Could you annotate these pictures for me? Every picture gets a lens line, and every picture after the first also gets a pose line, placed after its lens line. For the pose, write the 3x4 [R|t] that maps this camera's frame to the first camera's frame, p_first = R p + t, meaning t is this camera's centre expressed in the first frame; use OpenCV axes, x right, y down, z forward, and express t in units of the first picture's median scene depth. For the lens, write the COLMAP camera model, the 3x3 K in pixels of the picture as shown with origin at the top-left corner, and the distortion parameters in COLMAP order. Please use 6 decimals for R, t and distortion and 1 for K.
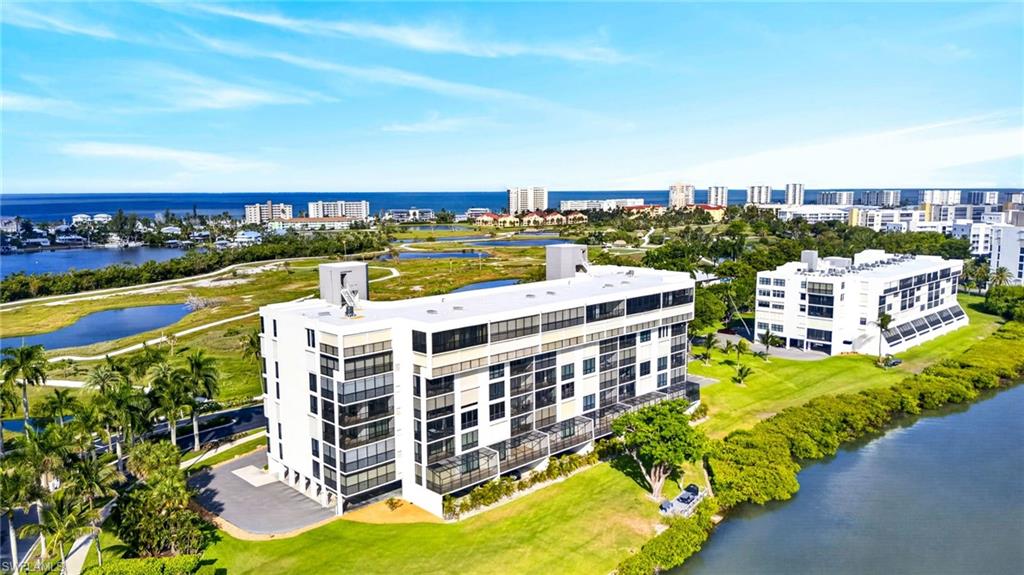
lens RADIAL K [[725.1, 0, 535.6], [0, 725.1, 287.2], [0, 0, 1]] dist [0.062772, -0.003304]
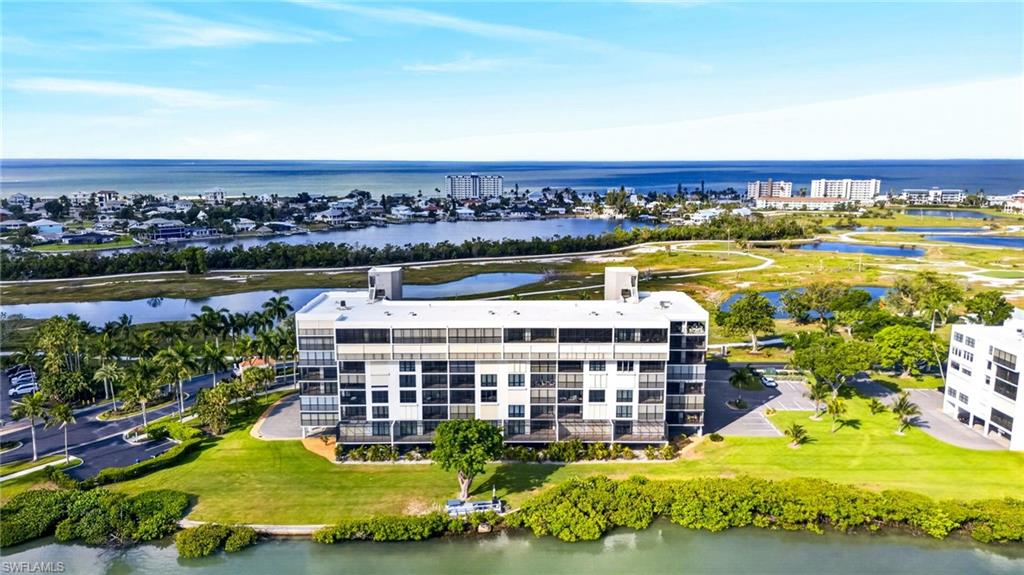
lens RADIAL K [[725.1, 0, 535.6], [0, 725.1, 287.2], [0, 0, 1]] dist [0.062772, -0.003304]
pose [[0.735487, 0.129504, -0.665047, 0.850360], [-0.101783, 0.991543, 0.080519, -0.134882], [0.669850, 0.008469, 0.742448, 0.163946]]
